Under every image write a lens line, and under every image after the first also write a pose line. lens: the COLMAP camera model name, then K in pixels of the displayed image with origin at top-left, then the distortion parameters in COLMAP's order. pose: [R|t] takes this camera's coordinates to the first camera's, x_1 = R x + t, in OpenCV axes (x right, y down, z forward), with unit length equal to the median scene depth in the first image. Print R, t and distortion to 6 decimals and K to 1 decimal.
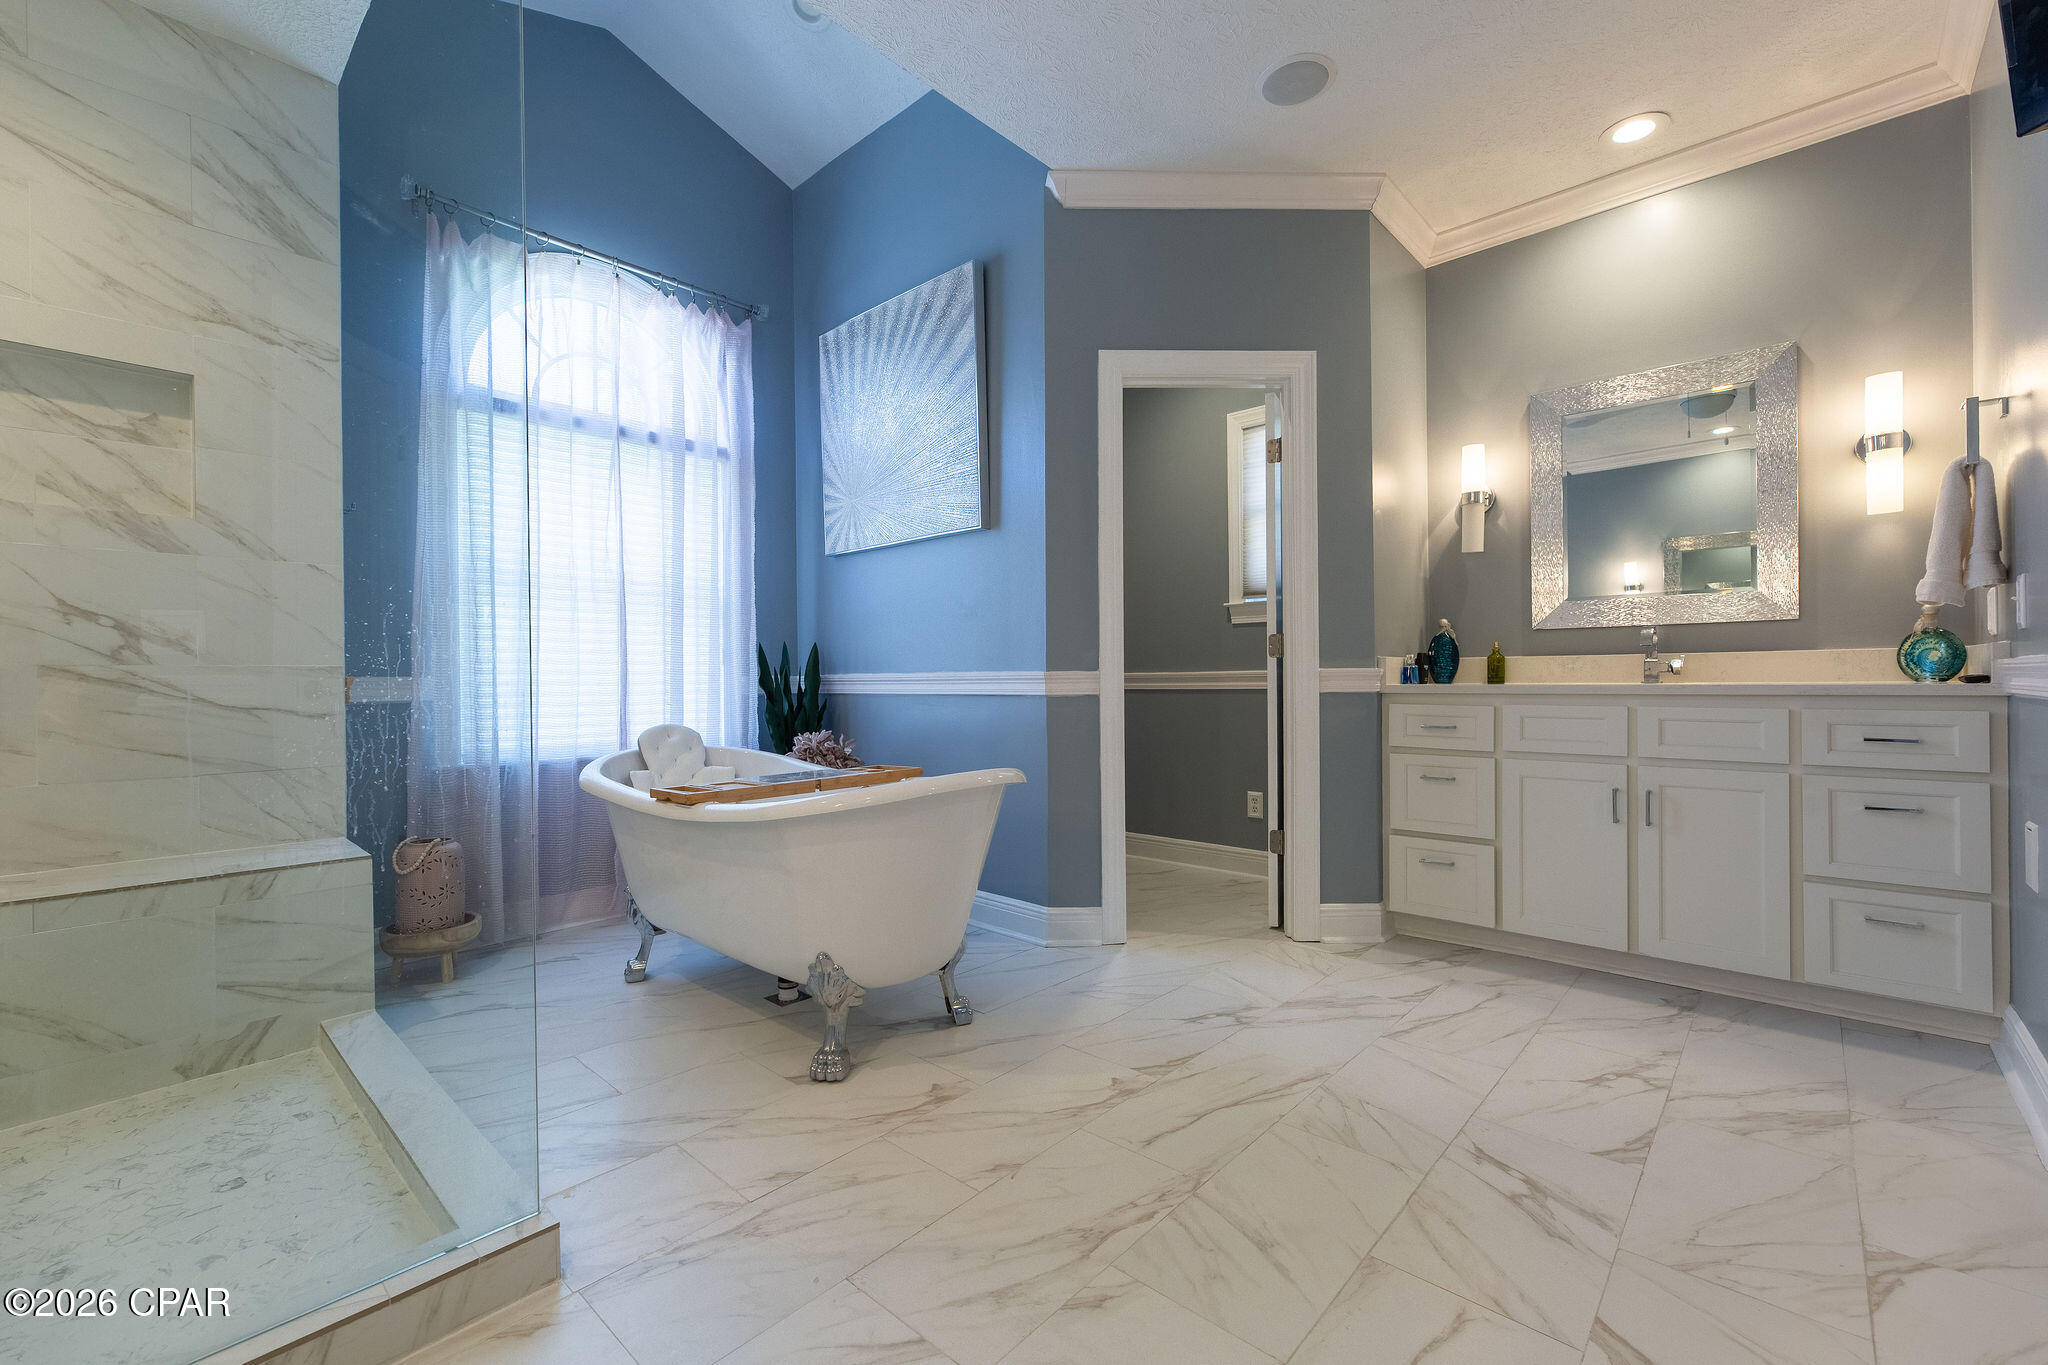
lens RADIAL K [[854.1, 0, 1023.6], [0, 854.1, 681.1], [0, 0, 1]] dist [-0.001914, 0.000996]
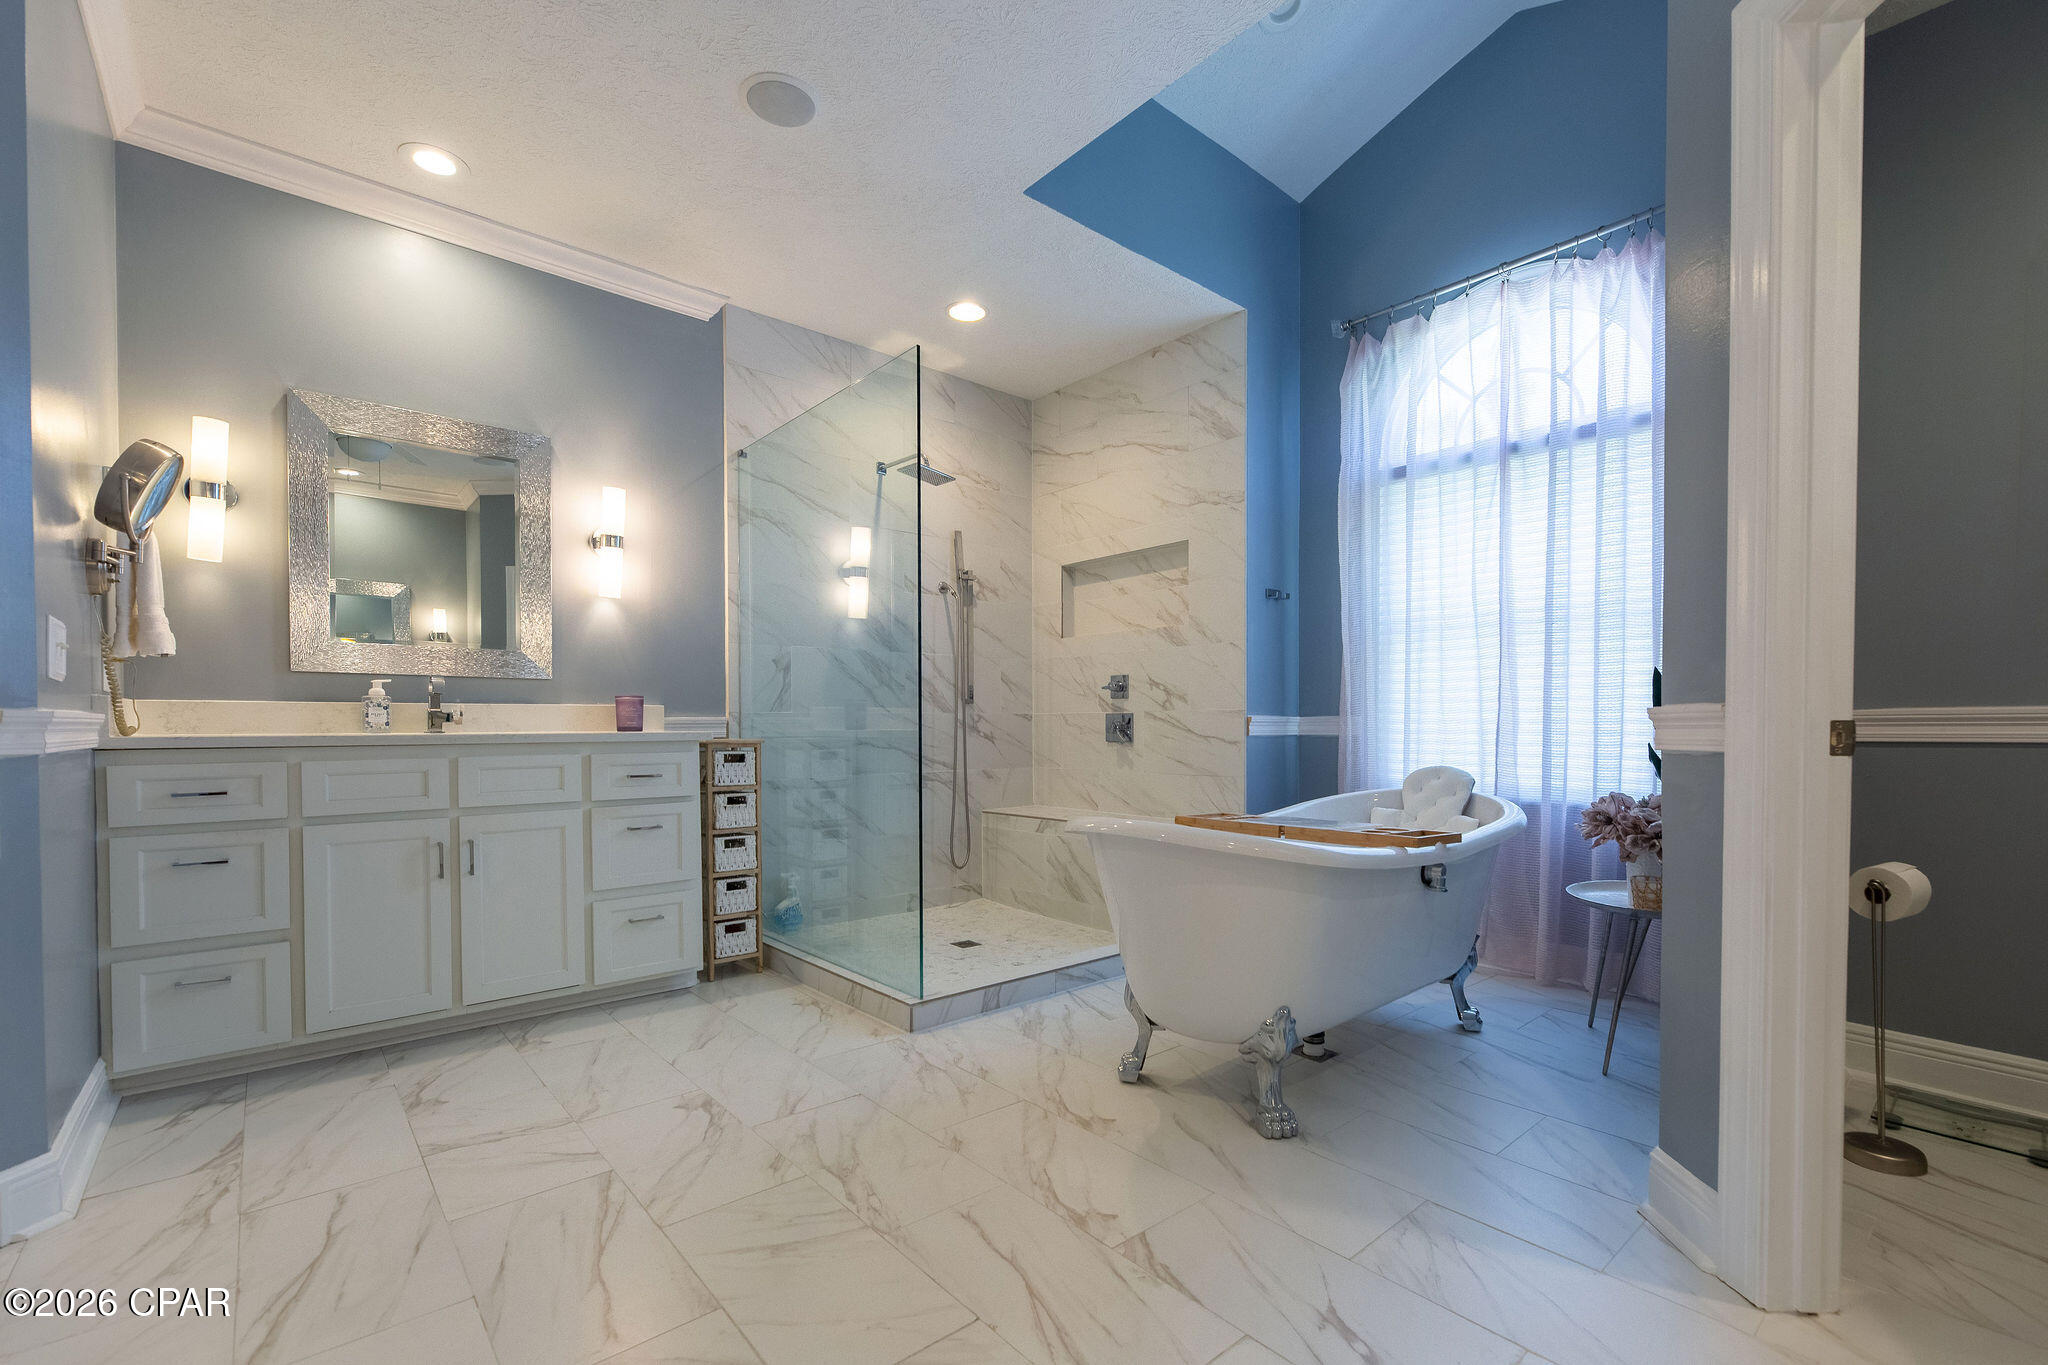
lens RADIAL K [[854.1, 0, 992.3], [0, 854.1, 733.3], [0, 0, 1]] dist [-0.001914, 0.000996]
pose [[-0.130463, 0.018275, -0.991285, 0.797281], [0.003138, 0.999833, 0.018020, -0.004695], [0.991448, -0.000760, -0.130499, 0.864880]]
